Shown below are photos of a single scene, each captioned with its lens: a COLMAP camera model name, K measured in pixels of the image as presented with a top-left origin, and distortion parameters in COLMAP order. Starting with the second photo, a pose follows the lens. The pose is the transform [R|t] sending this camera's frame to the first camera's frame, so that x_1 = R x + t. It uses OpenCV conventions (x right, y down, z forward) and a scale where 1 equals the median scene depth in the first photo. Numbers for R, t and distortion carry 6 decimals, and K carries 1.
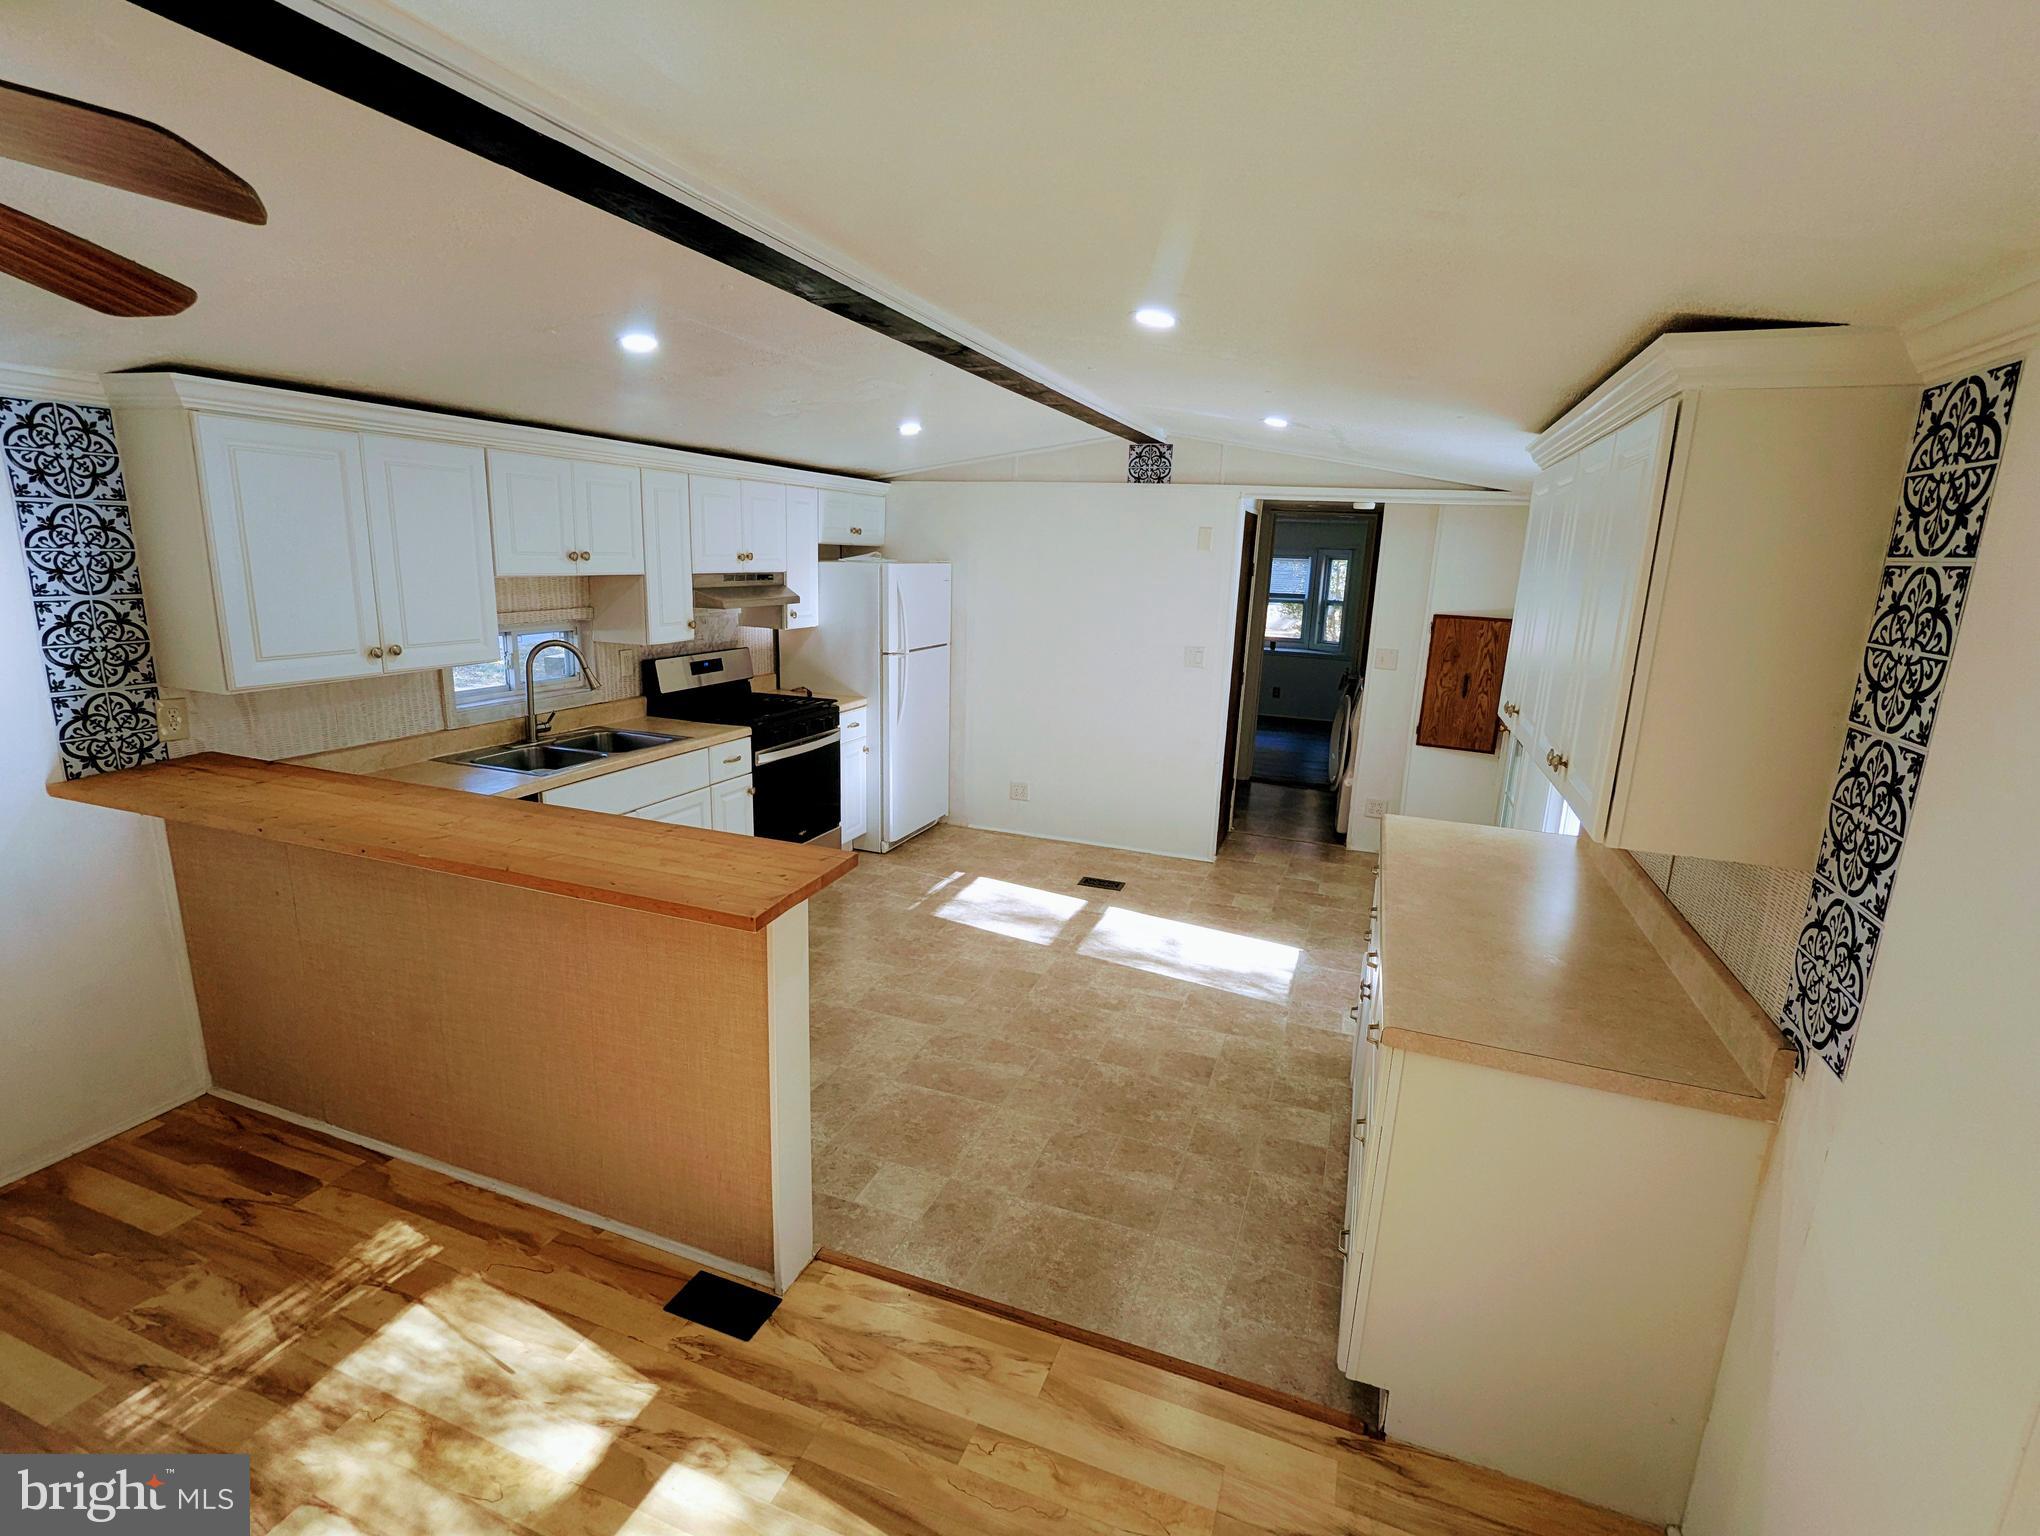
lens RADIAL K [[970.0, 0, 1014.4], [0, 970.0, 771.8], [0, 0, 1]] dist [0.002806, -0.000455]
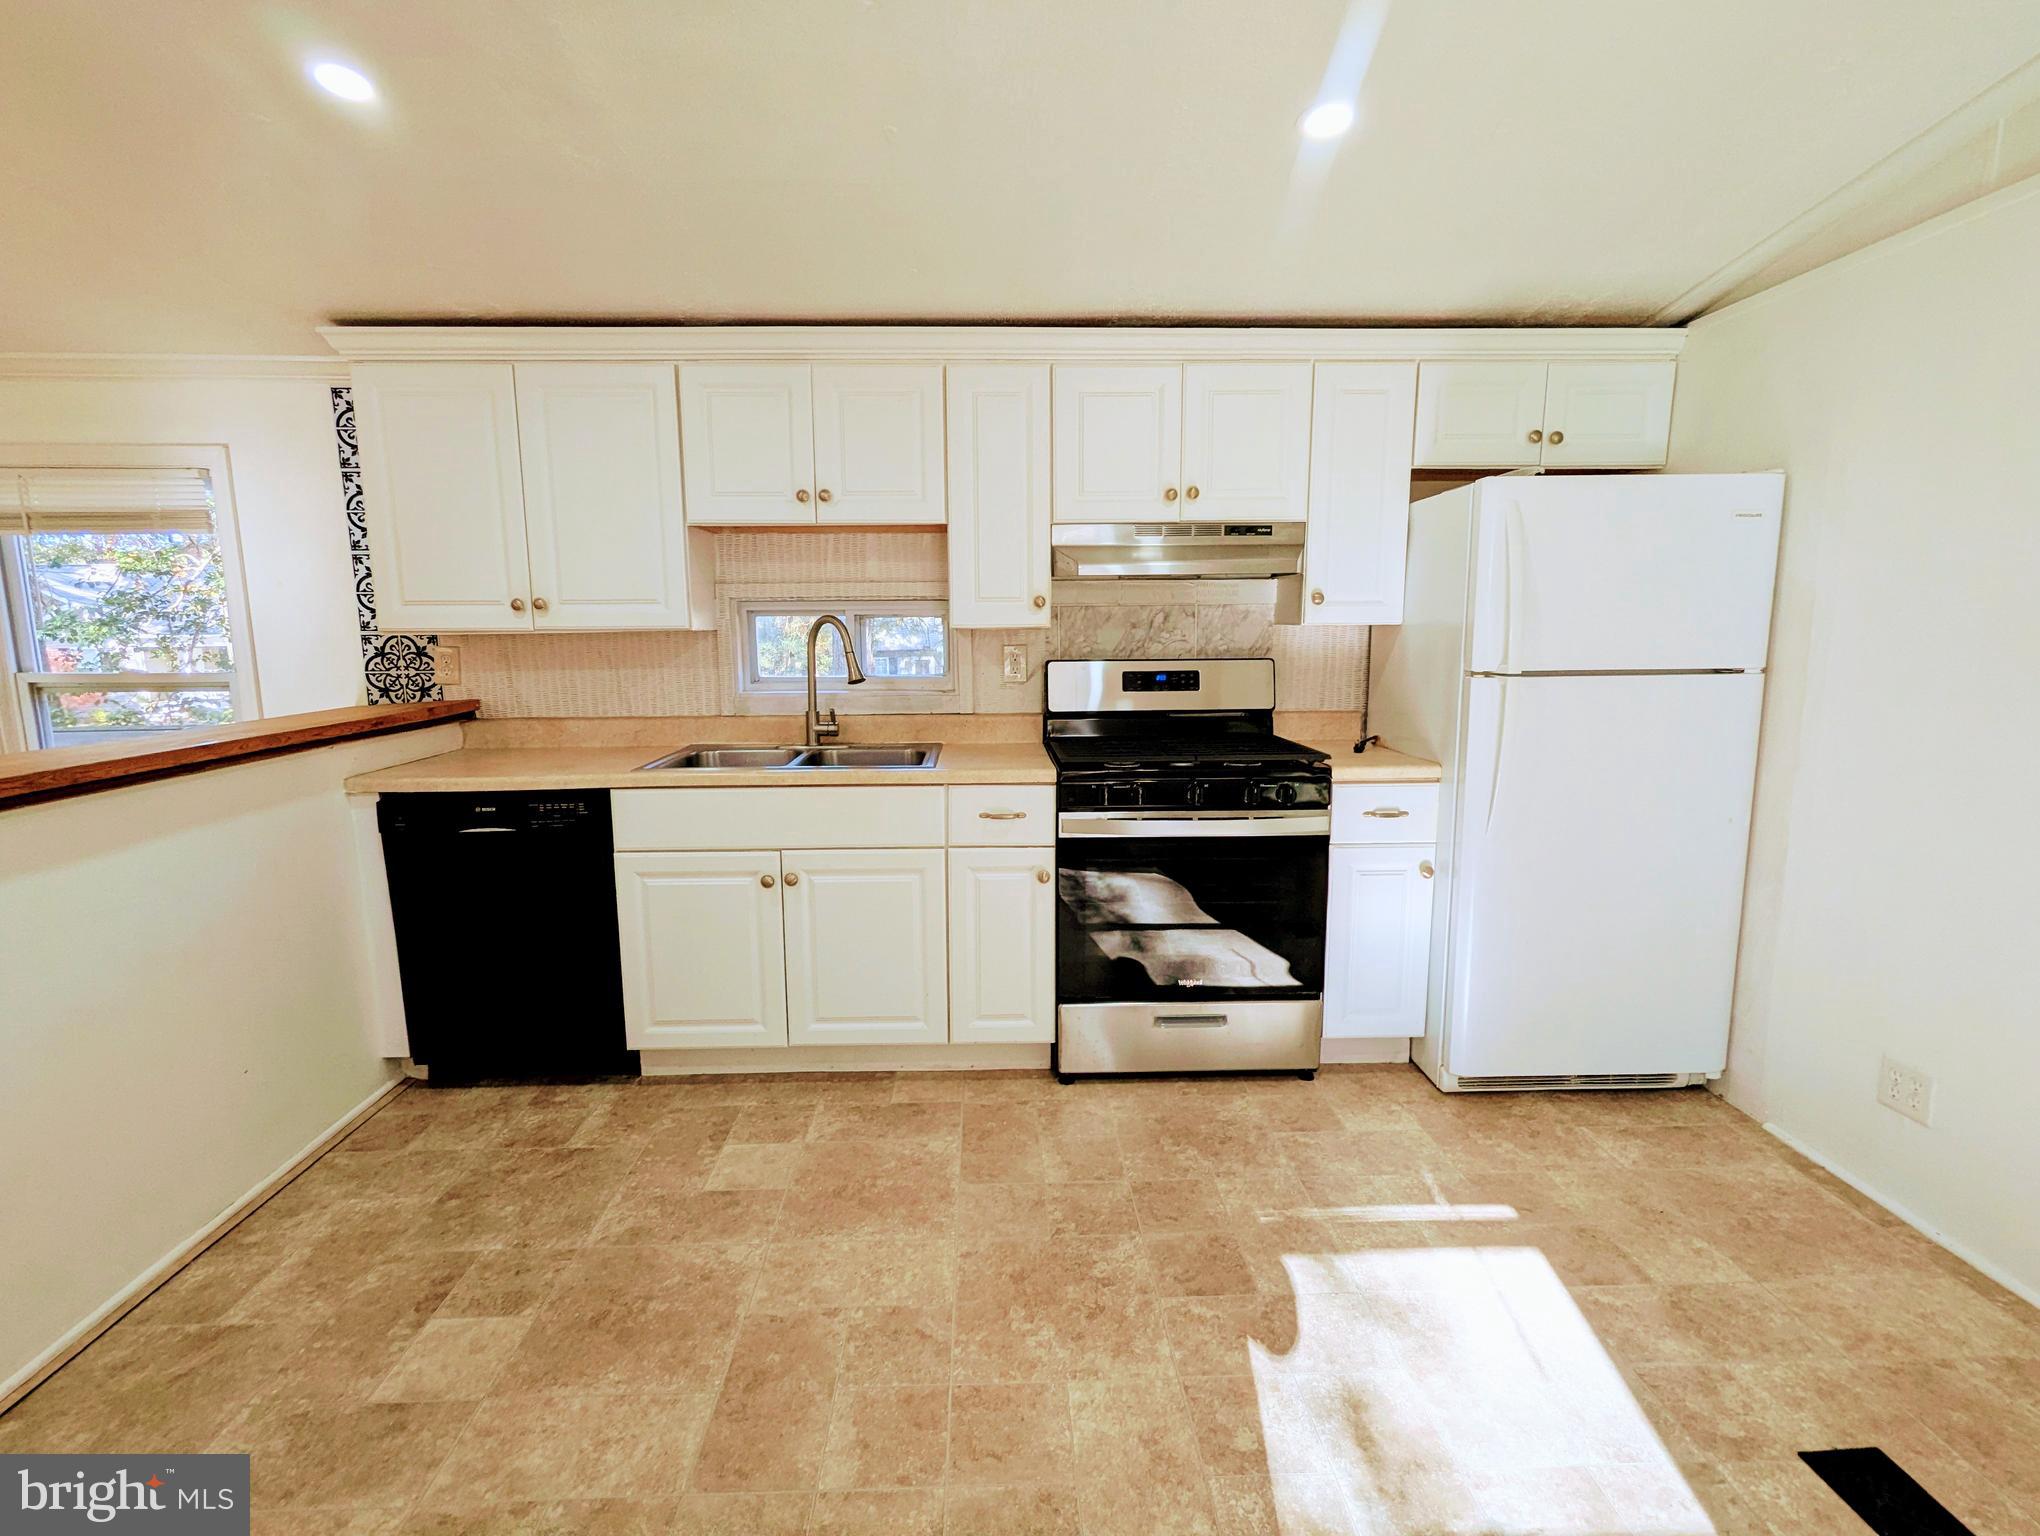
lens RADIAL K [[970.0, 0, 1014.4], [0, 970.0, 771.8], [0, 0, 1]] dist [0.002806, -0.000455]
pose [[0.384799, 0.108170, -0.916640, 0.284741], [-0.187139, 0.981626, 0.037279, -0.068097], [0.903830, 0.157195, 0.397971, 0.818645]]
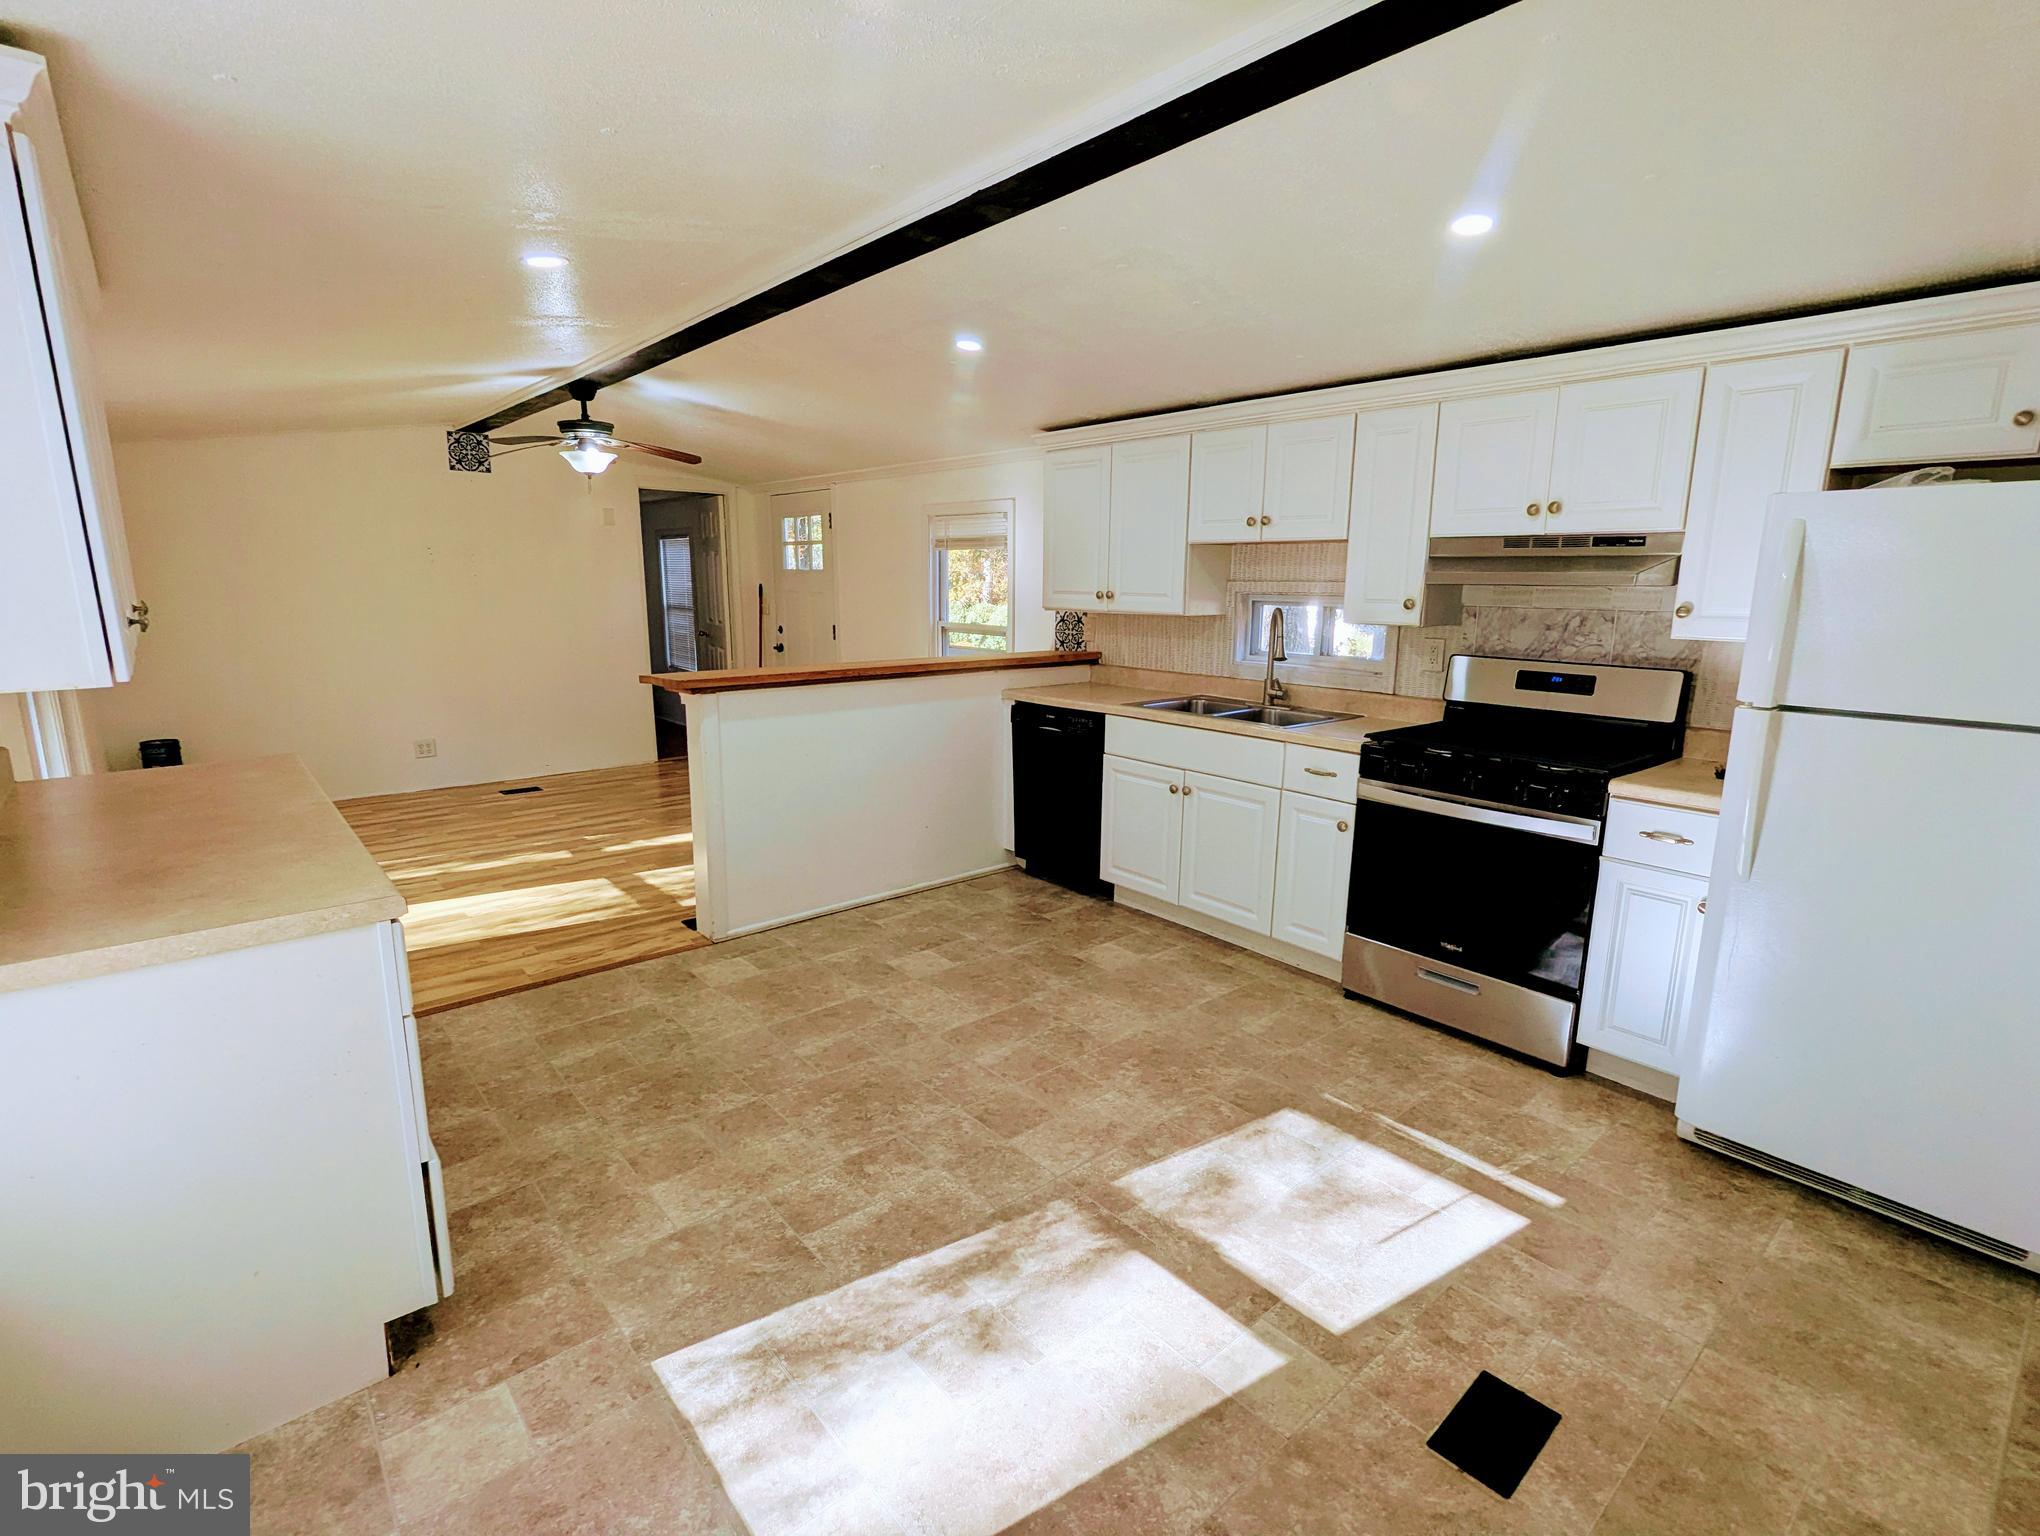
lens RADIAL K [[970.0, 0, 1014.4], [0, 970.0, 771.8], [0, 0, 1]] dist [0.002806, -0.000455]
pose [[-0.482145, 0.139713, -0.864879, 0.539188], [-0.219101, 0.936603, 0.273442, -0.185585], [0.848252, 0.321334, -0.420967, 1.205206]]
